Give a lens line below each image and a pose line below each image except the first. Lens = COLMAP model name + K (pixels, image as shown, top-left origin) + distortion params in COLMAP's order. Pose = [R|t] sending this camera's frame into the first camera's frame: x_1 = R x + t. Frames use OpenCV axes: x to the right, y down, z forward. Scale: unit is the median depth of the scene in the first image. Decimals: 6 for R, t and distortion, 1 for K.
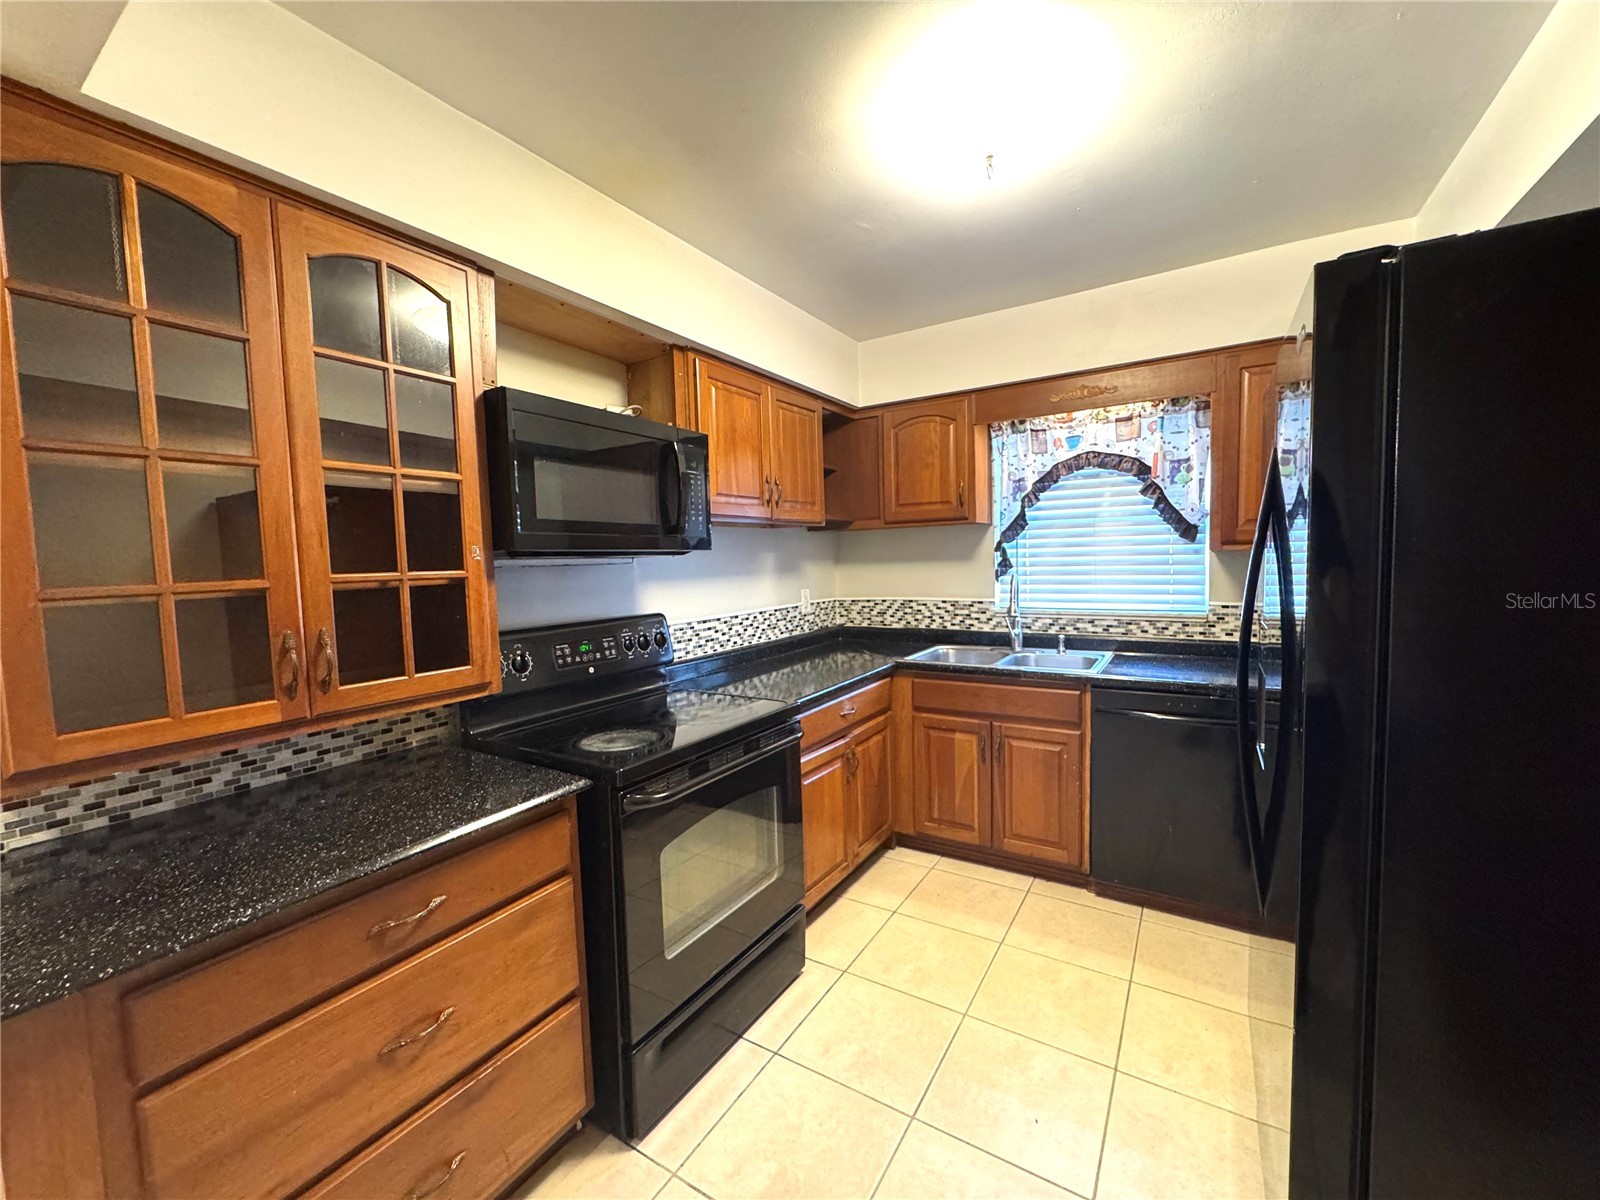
lens RADIAL K [[640.8, 0, 800.0], [0, 640.8, 600.0], [0, 0, 1]] dist [-0.005811, 0.000854]
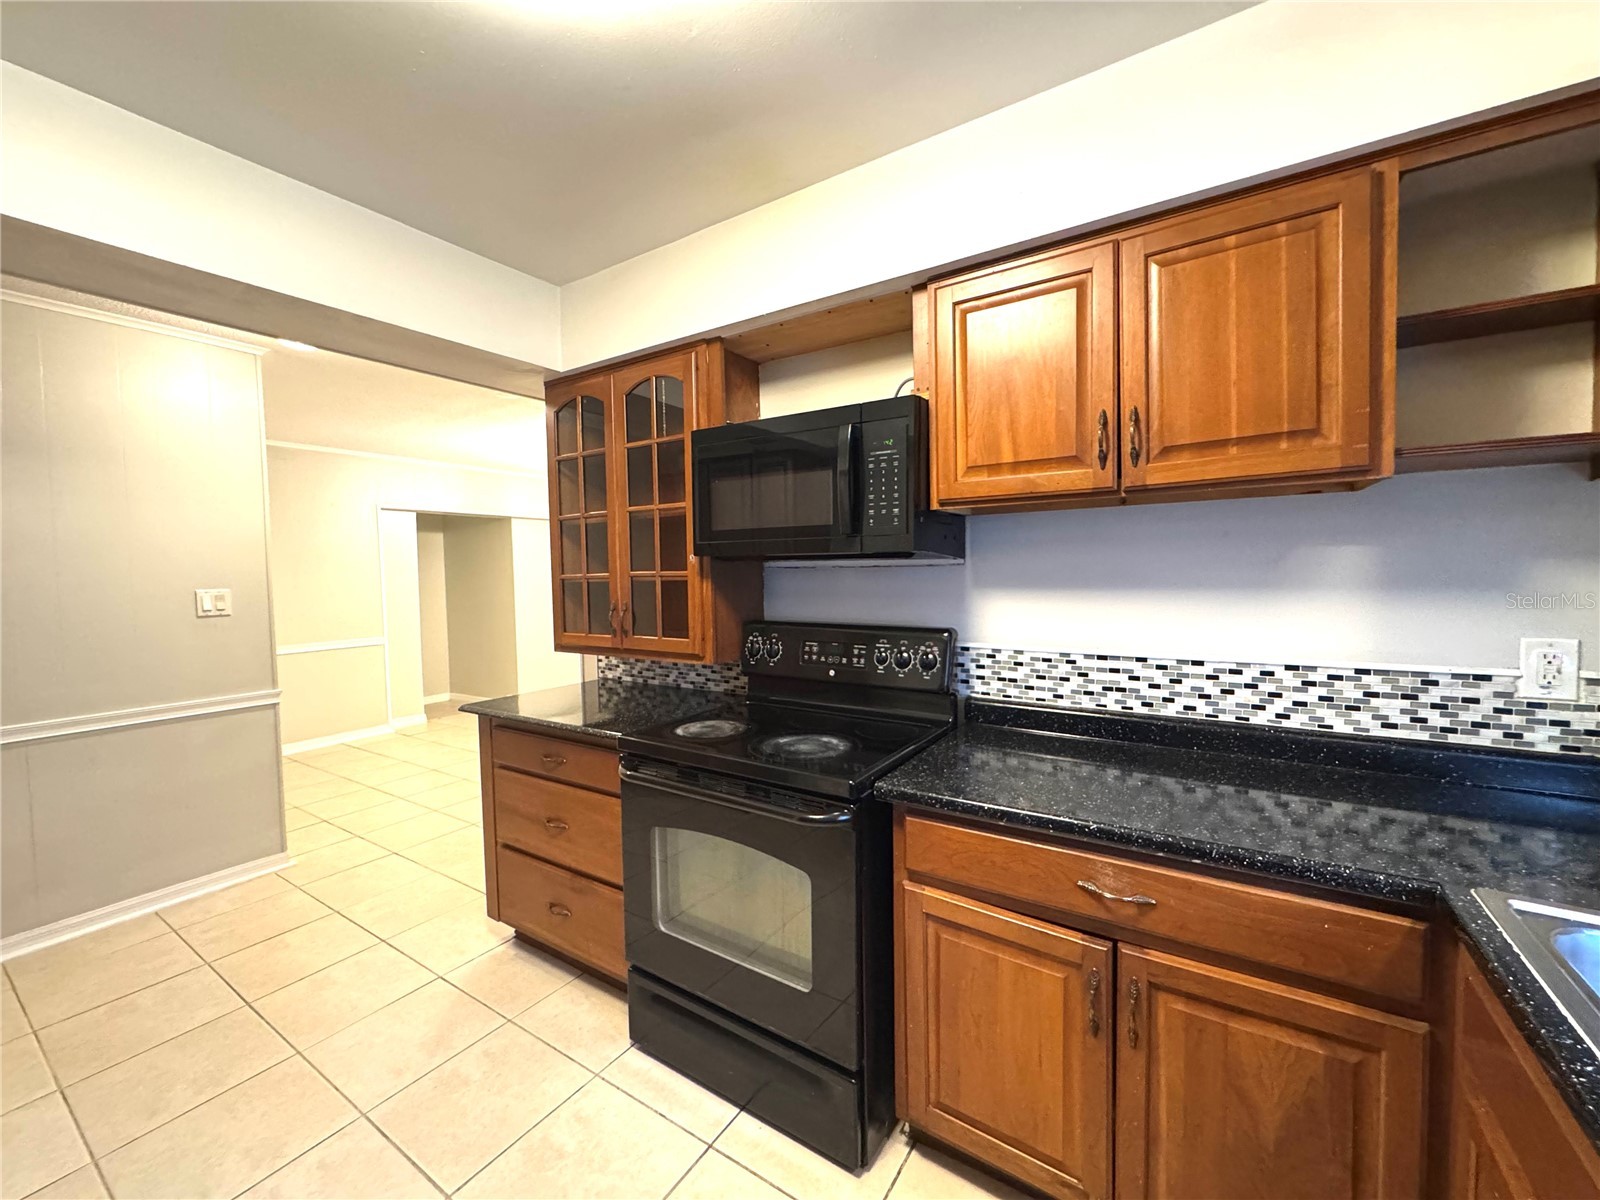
lens RADIAL K [[640.8, 0, 800.0], [0, 640.8, 600.0], [0, 0, 1]] dist [-0.005811, 0.000854]
pose [[-0.022757, 0.080535, -0.996492, 0.499973], [-0.046382, 0.995592, 0.081522, -0.062521], [0.998665, 0.048075, -0.018921, 0.732096]]
